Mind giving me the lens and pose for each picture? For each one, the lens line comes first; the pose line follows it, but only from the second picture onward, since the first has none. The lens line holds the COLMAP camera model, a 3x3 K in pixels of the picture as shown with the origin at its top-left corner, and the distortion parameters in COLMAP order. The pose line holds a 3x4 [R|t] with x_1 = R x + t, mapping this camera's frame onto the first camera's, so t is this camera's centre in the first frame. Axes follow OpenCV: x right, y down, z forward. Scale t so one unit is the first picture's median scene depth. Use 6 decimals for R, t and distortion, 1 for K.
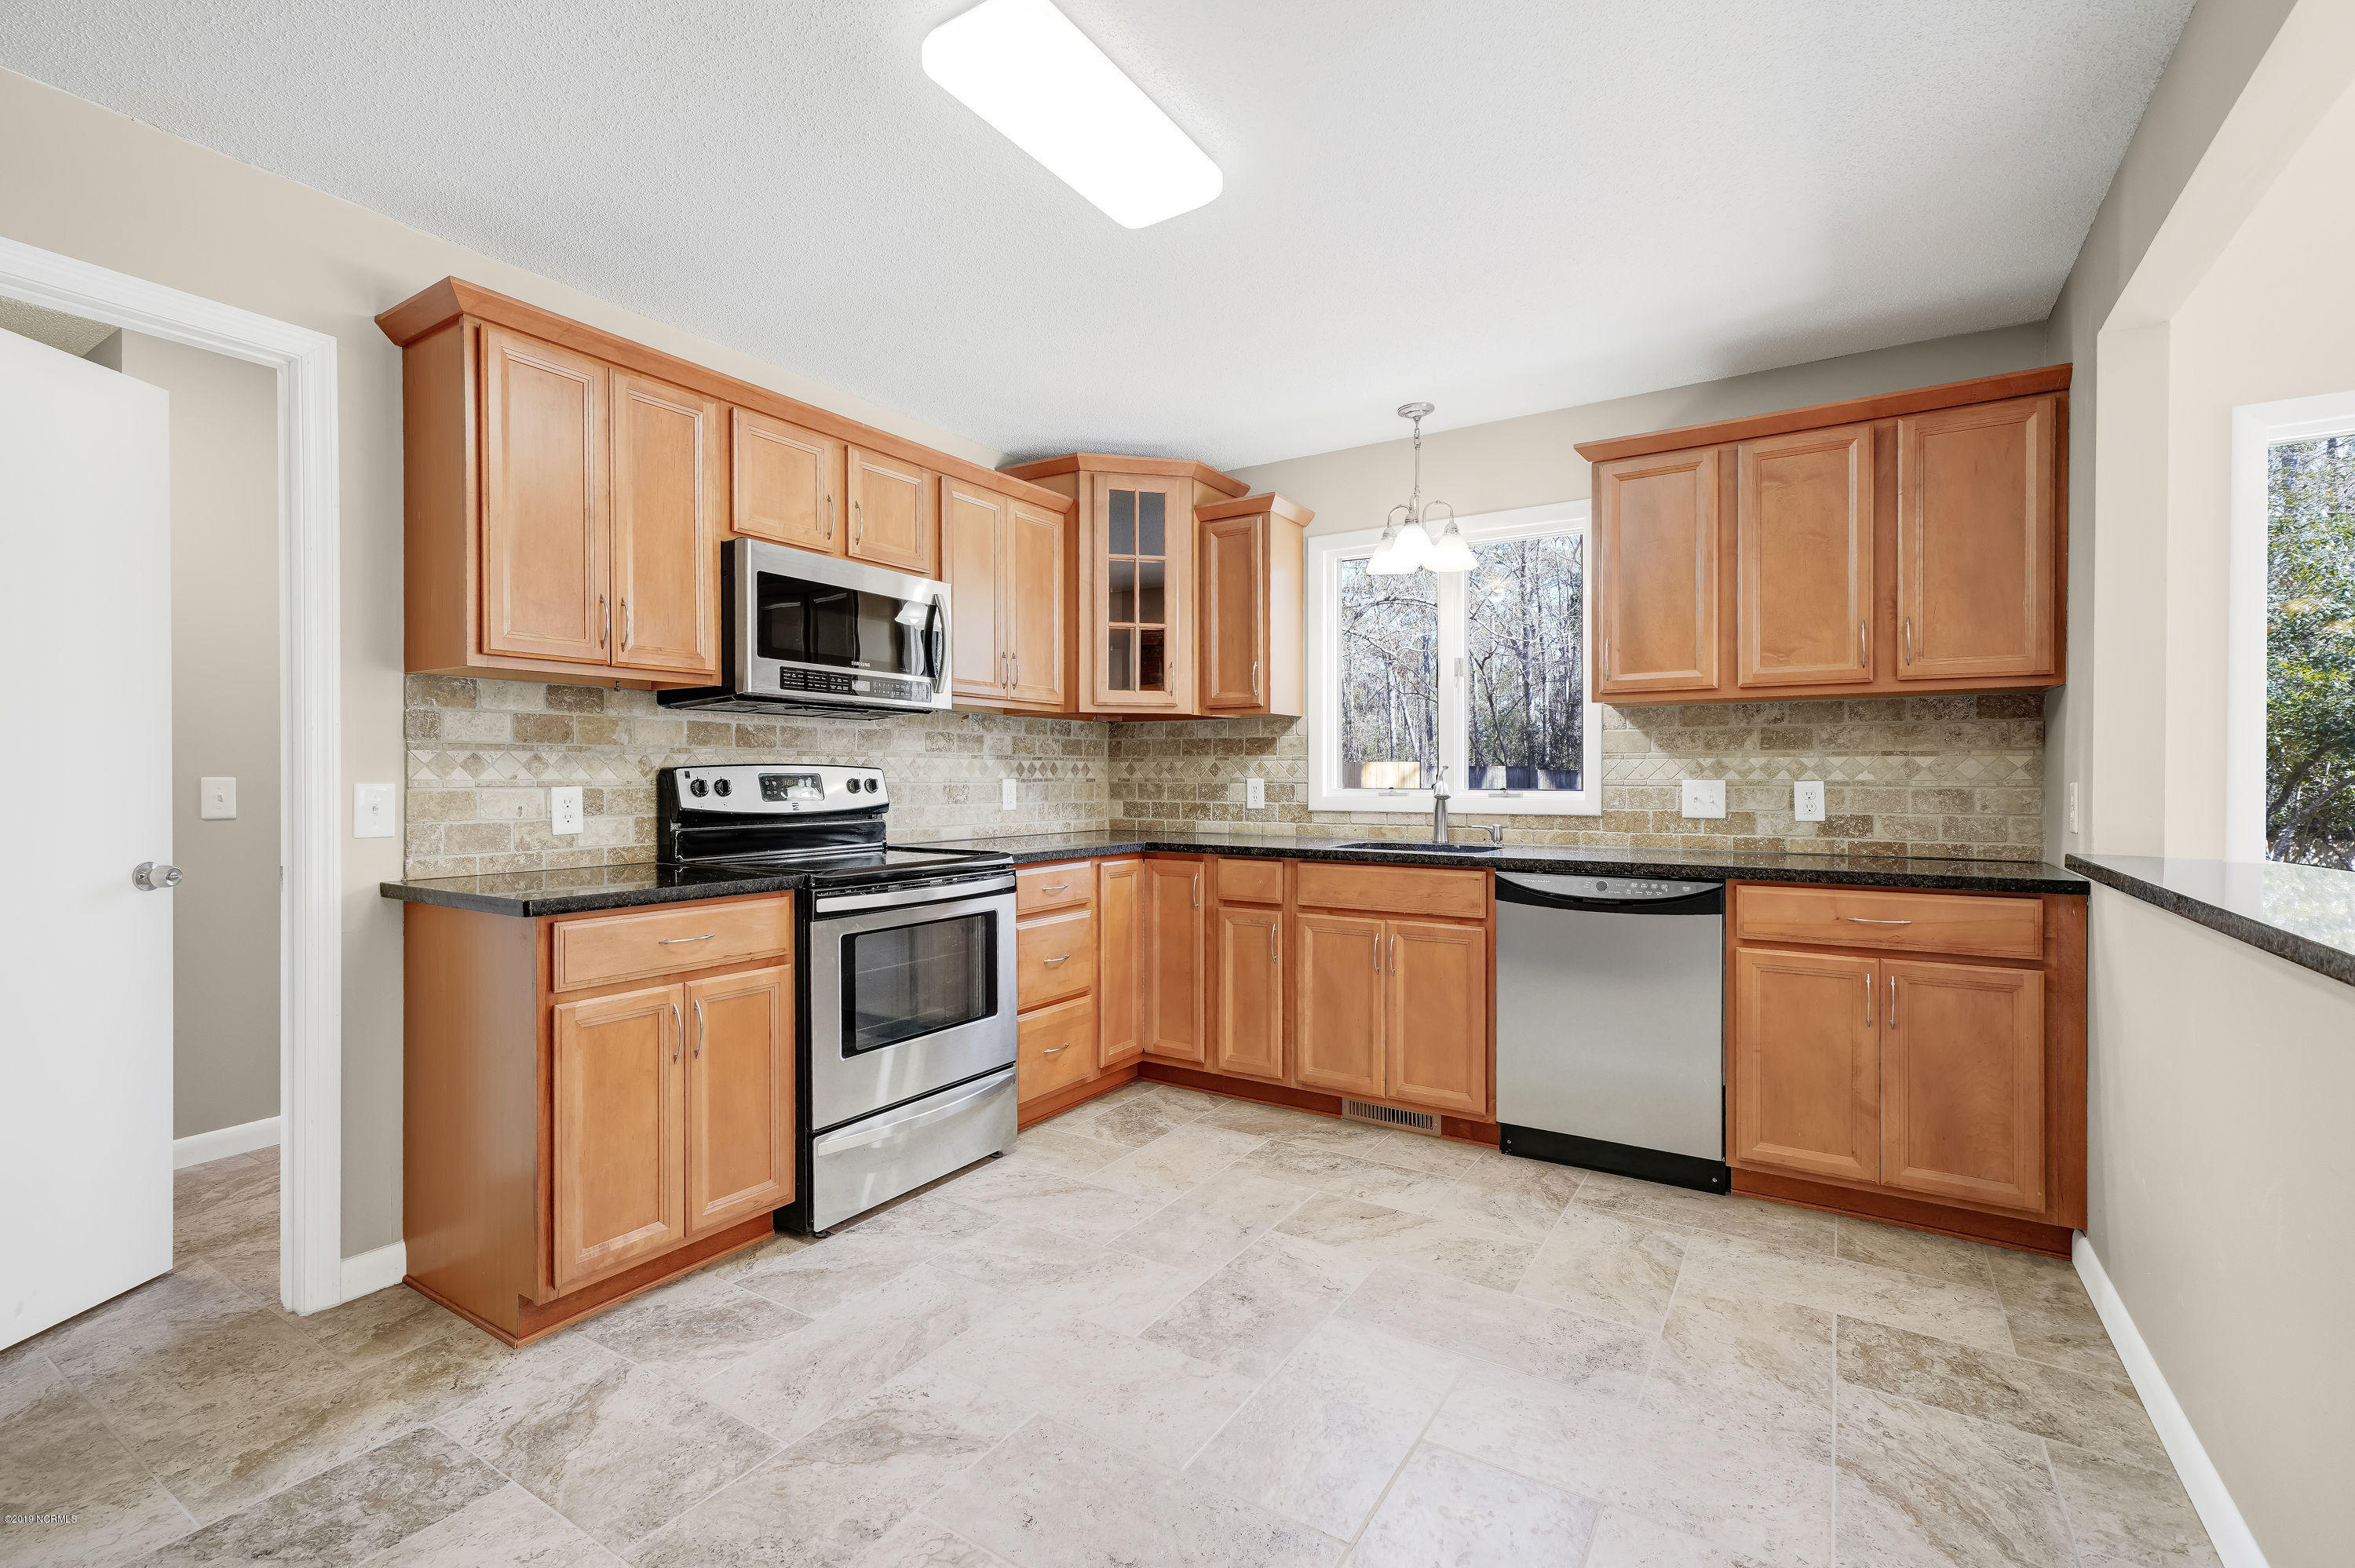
lens RADIAL K [[1031.4, 0, 1173.9], [0, 1031.4, 783.5], [0, 0, 1]] dist [0.004260, 0.000528]
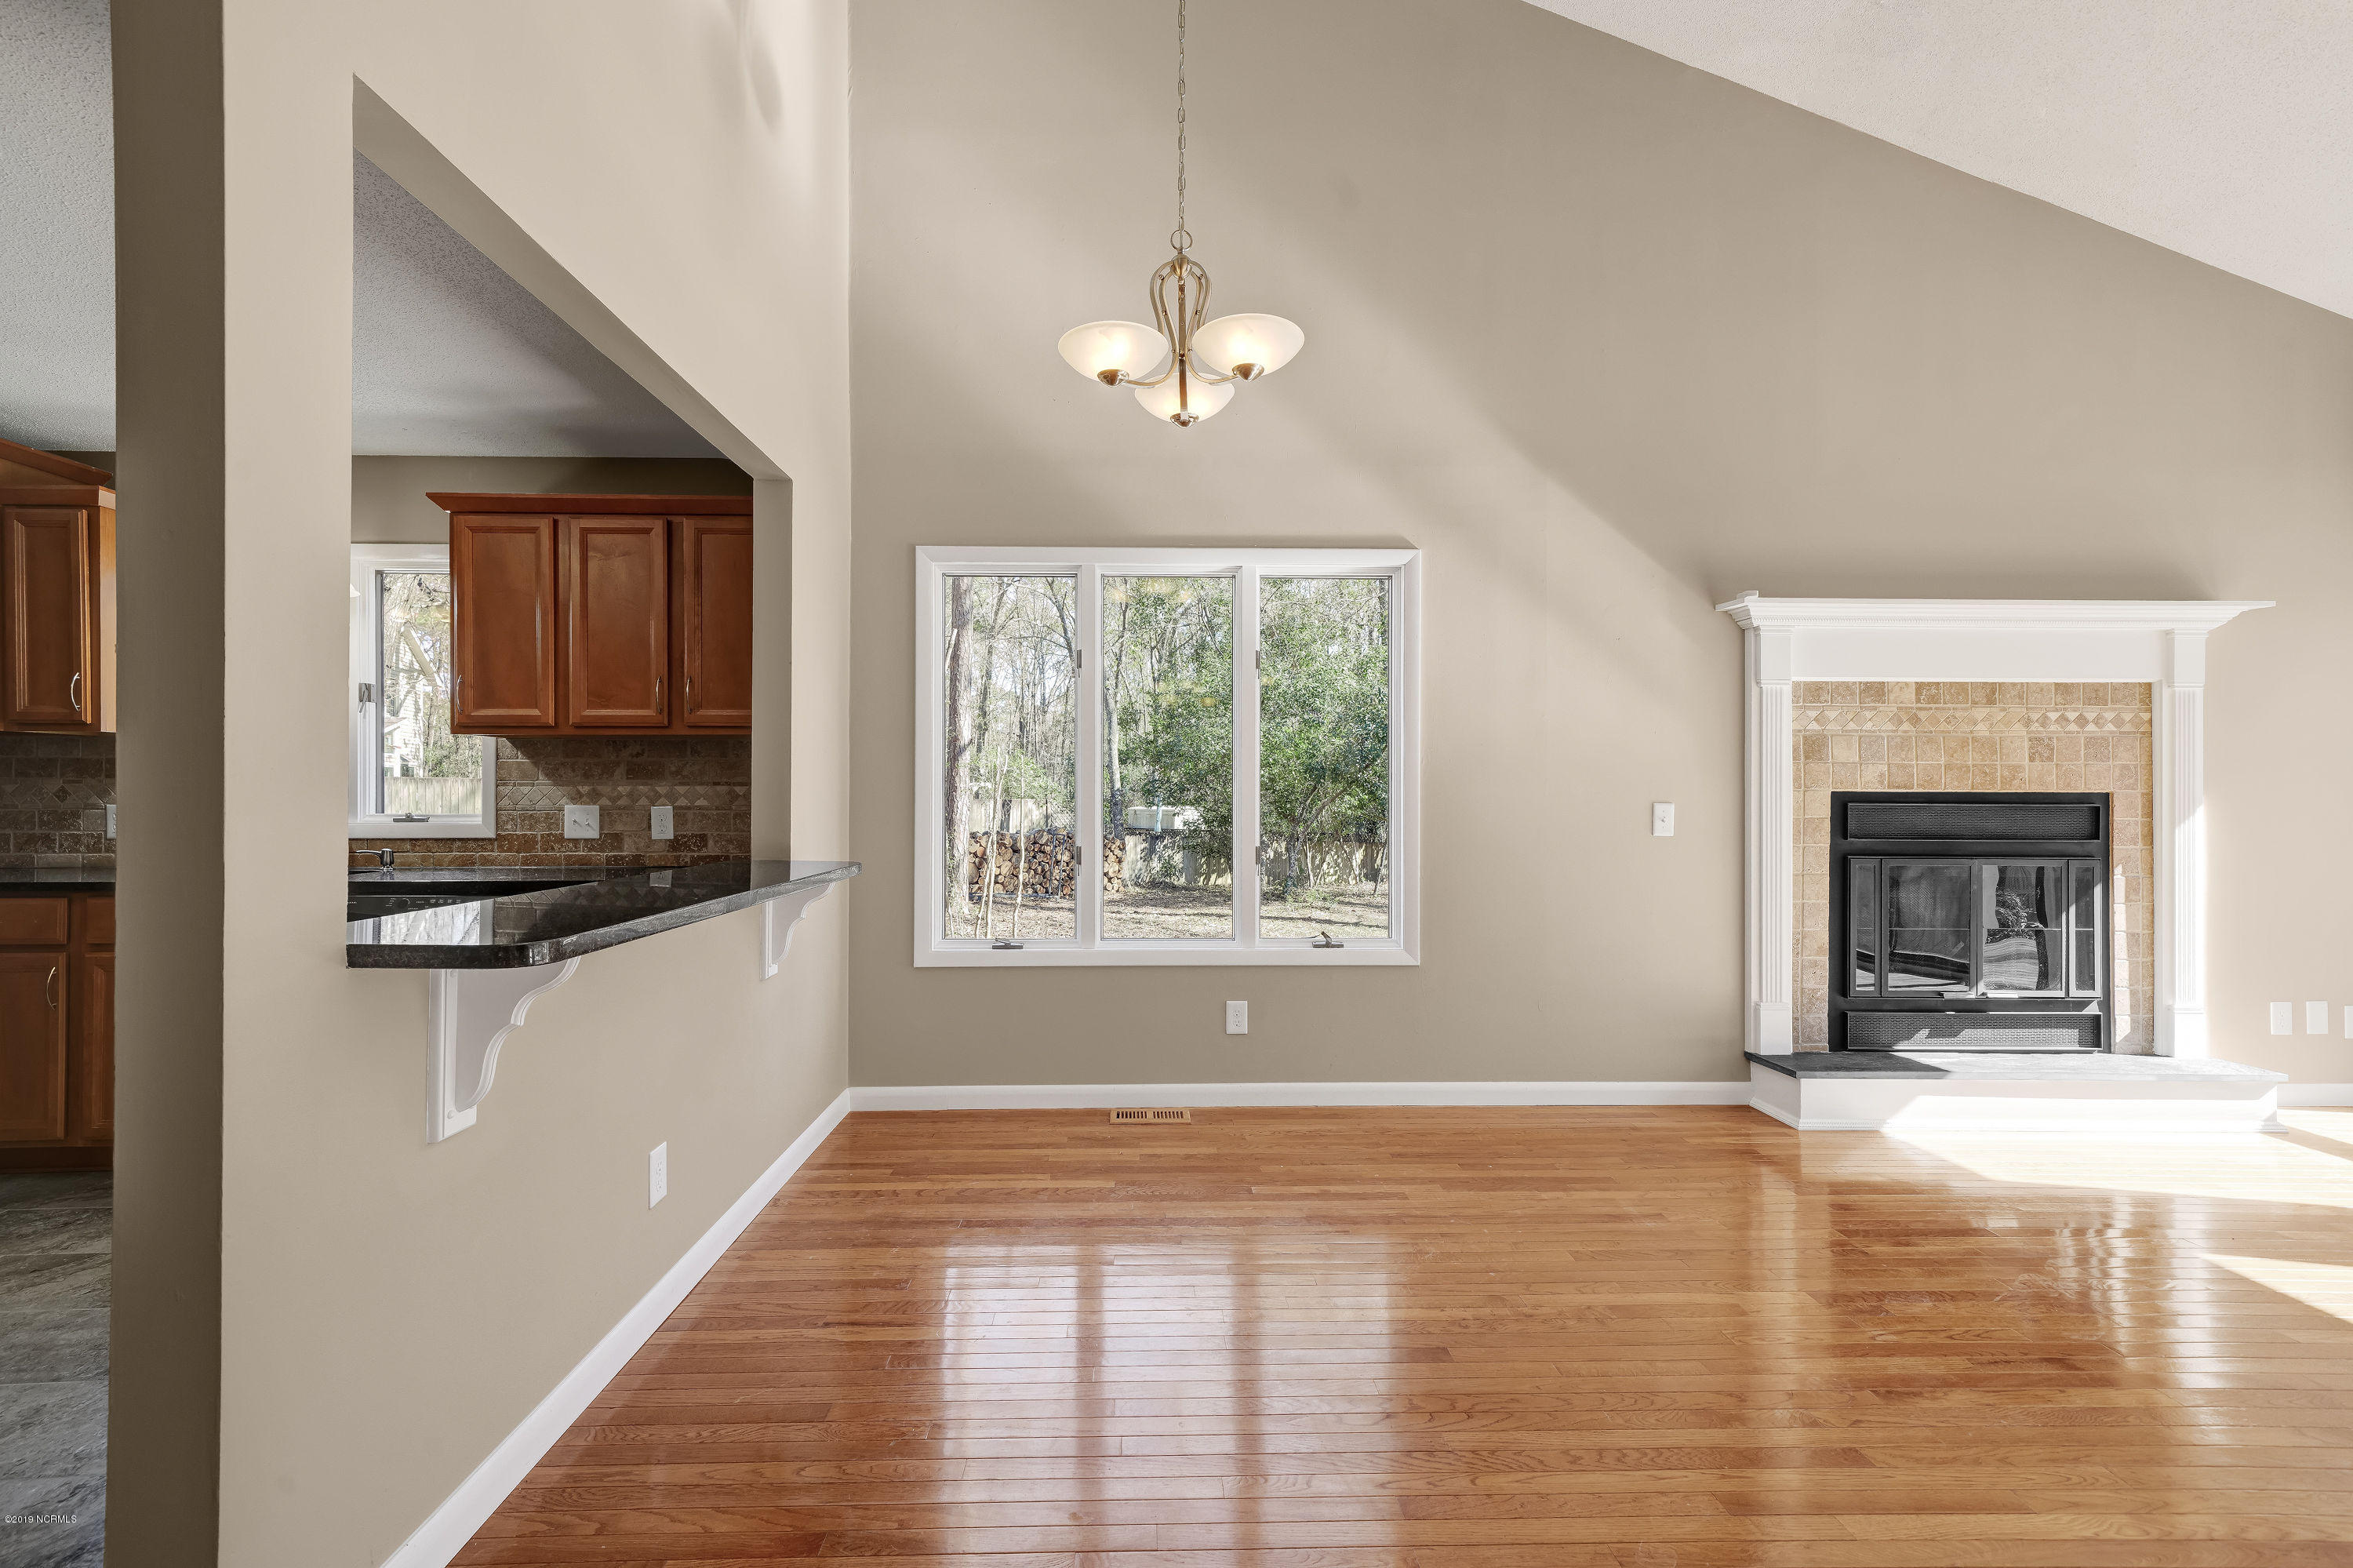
lens RADIAL K [[1030.7, 0, 1157.3], [0, 1030.7, 791.4], [0, 0, 1]] dist [0.004260, 0.000528]
pose [[0.826988, 0.002270, 0.562216, 0.268375], [0.002723, 0.999964, -0.008043, -0.005293], [-0.562214, 0.008183, 0.826952, -0.200059]]
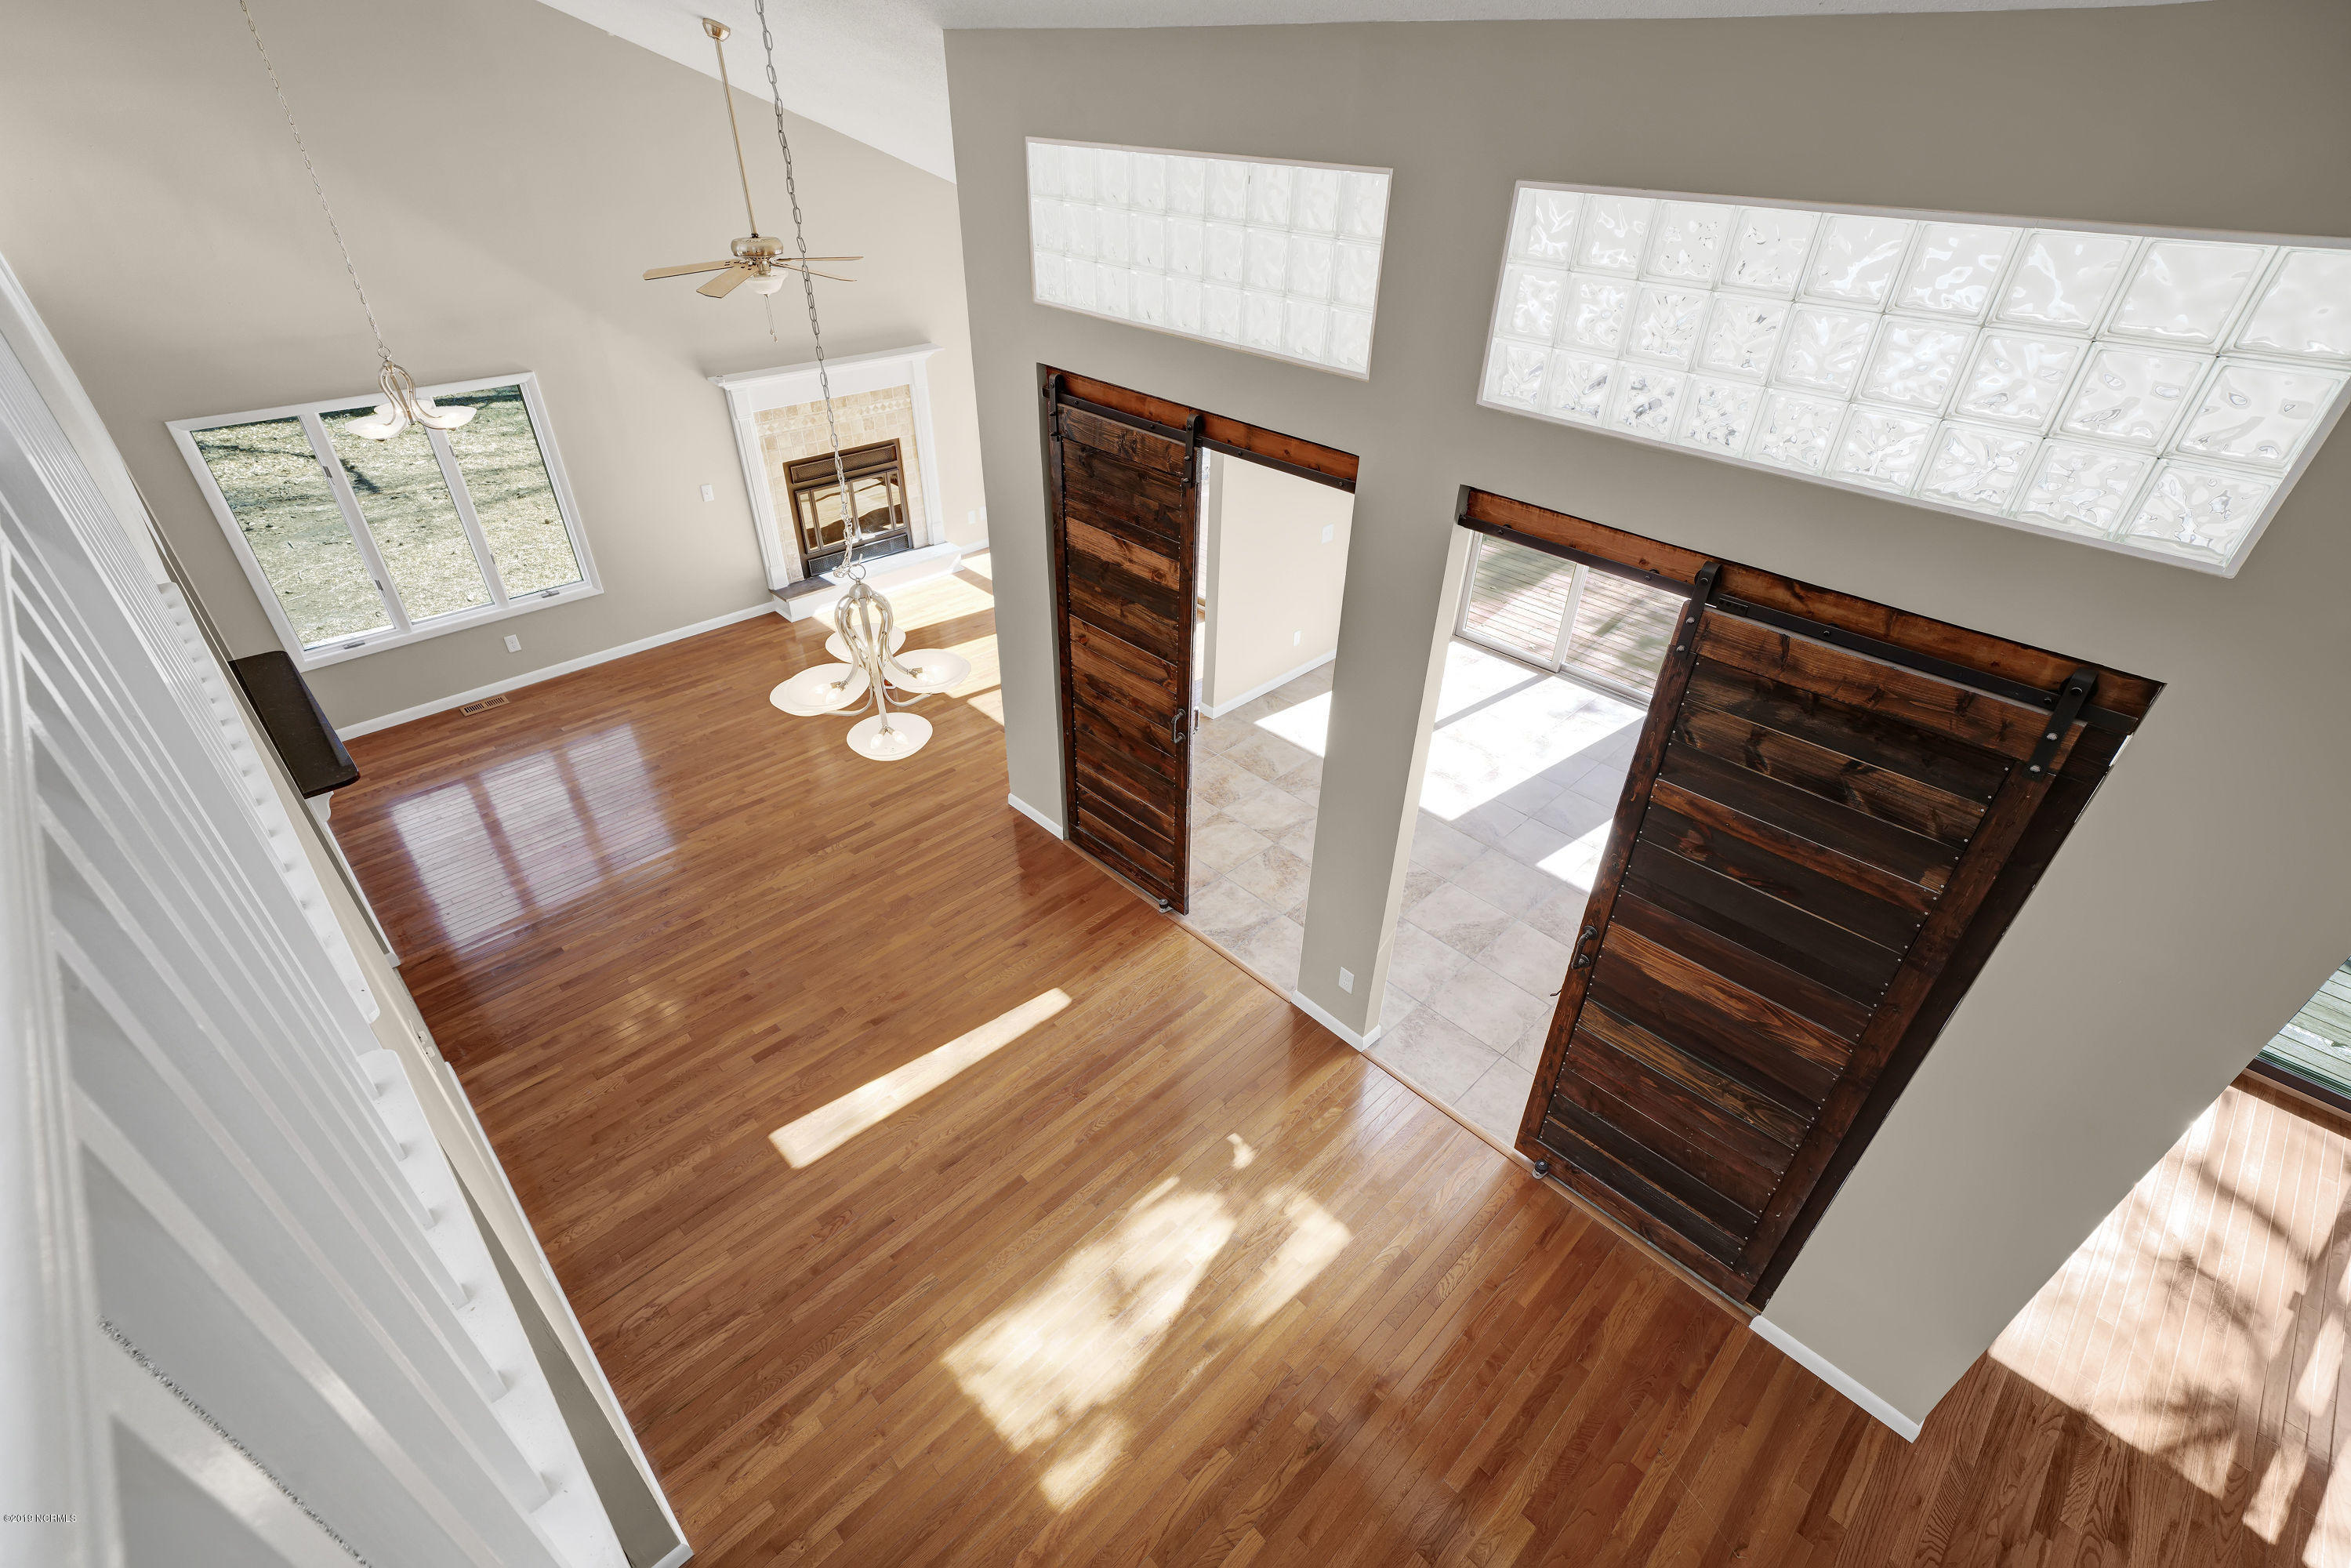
lens RADIAL K [[1043.9, 0, 1165.8], [0, 1043.9, 789.1], [0, 0, 1]] dist [0.008022, 0.000085]
pose [[0.231439, -0.551683, 0.801300, -0.360094], [-0.004085, 0.823105, 0.567875, -0.536477], [-0.972841, -0.134701, 0.188245, -0.825508]]
